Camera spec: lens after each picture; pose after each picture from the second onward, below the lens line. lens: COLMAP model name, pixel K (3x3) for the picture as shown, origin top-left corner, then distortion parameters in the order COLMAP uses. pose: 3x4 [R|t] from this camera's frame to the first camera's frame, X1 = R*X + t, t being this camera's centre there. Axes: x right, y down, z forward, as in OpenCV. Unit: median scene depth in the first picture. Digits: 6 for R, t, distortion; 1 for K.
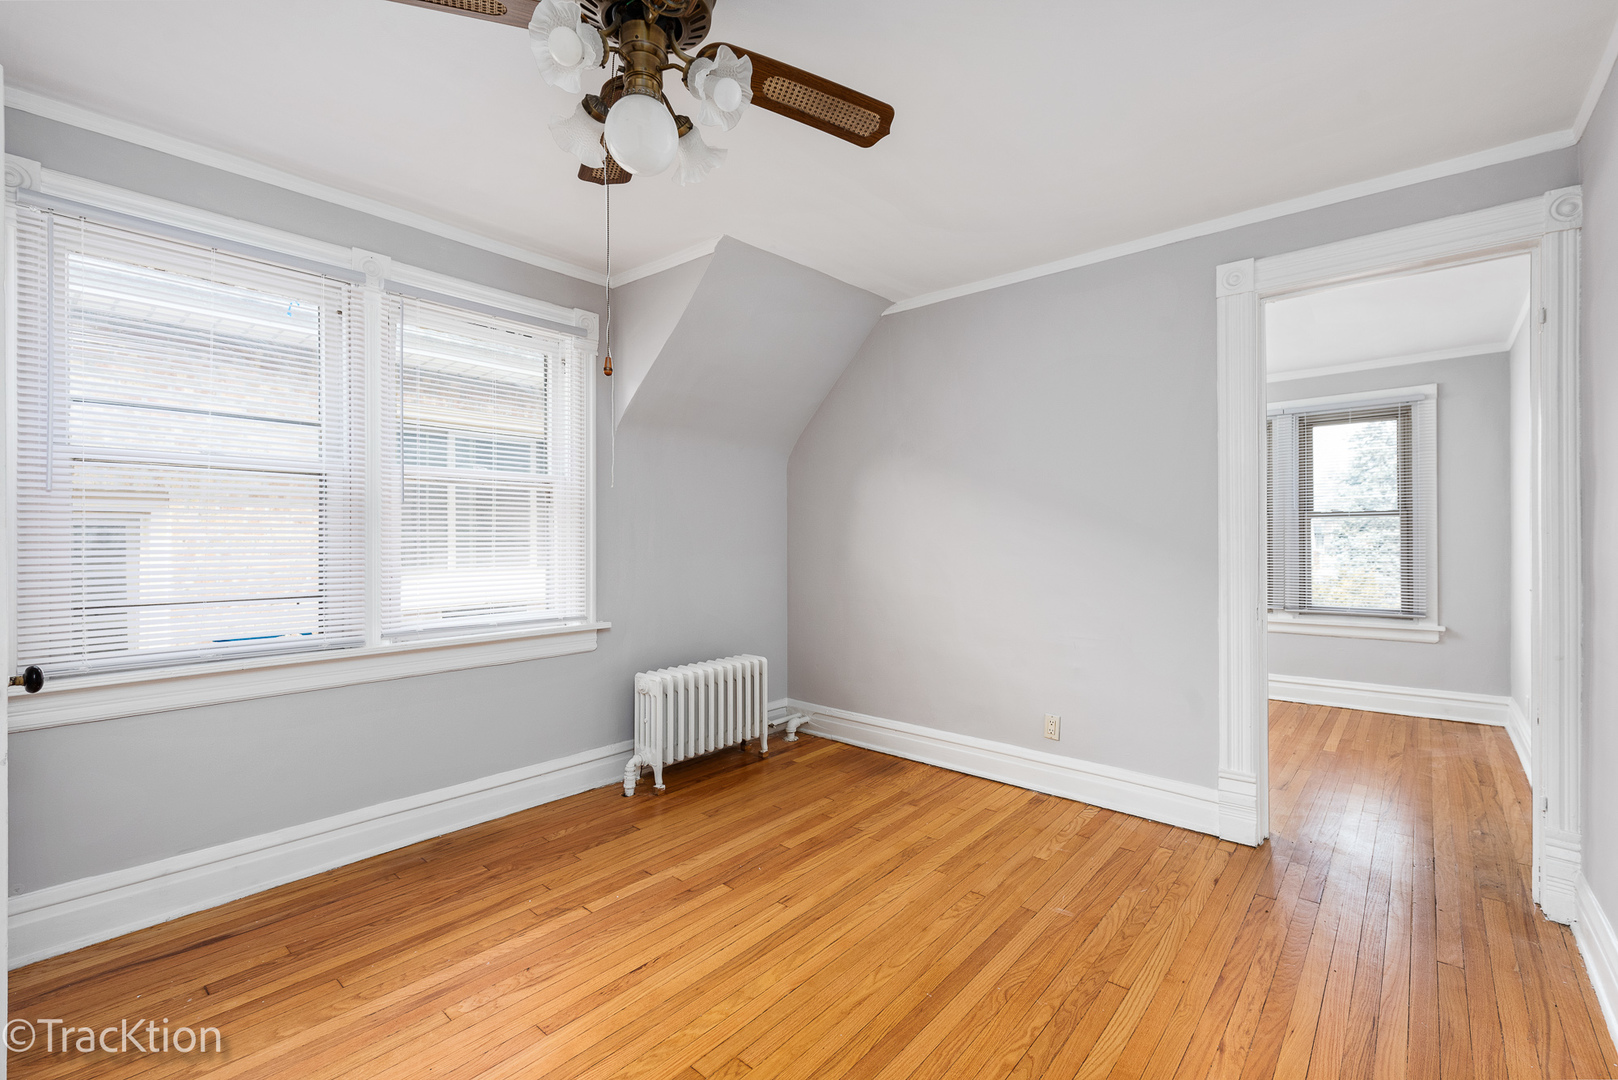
lens RADIAL K [[714.5, 0, 798.9], [0, 714.5, 531.1], [0, 0, 1]] dist [0.001408, 0.000180]
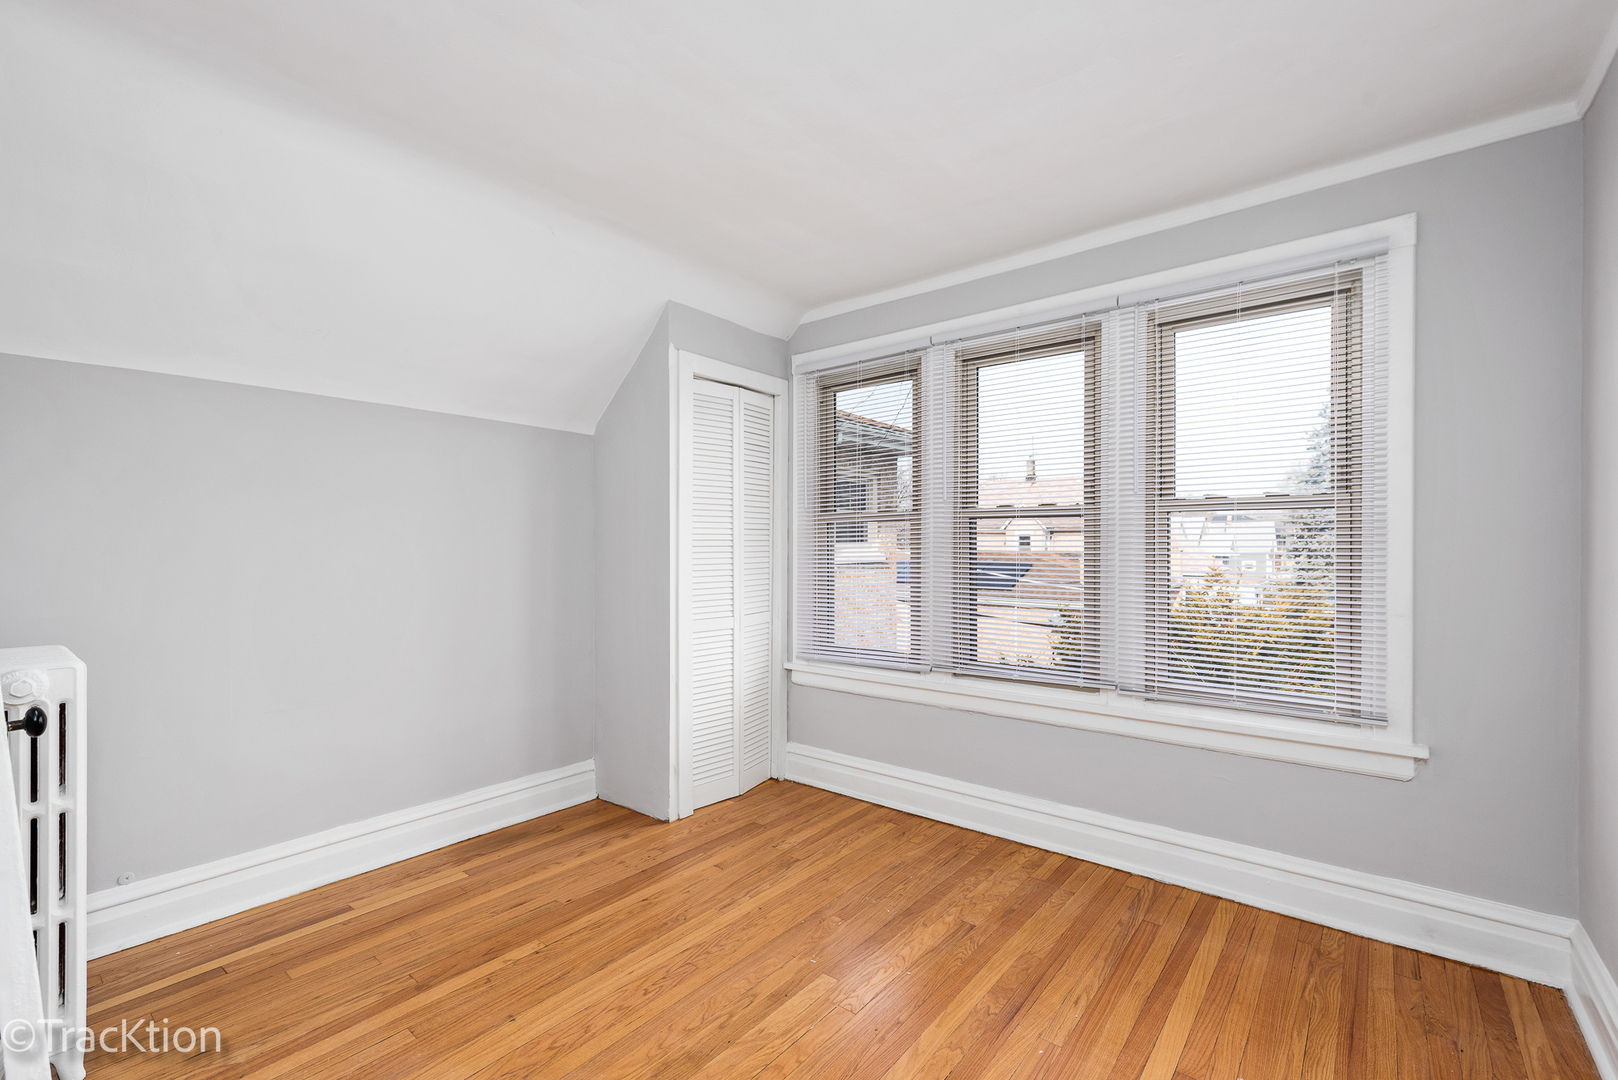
lens RADIAL K [[714.5, 0, 818.7], [0, 714.5, 549.0], [0, 0, 1]] dist [0.001408, 0.000180]
pose [[0.999795, -0.001203, 0.020224, 0.478002], [0.001037, 0.999966, 0.008178, 0.004800], [-0.020233, -0.008156, 0.999762, 0.522556]]
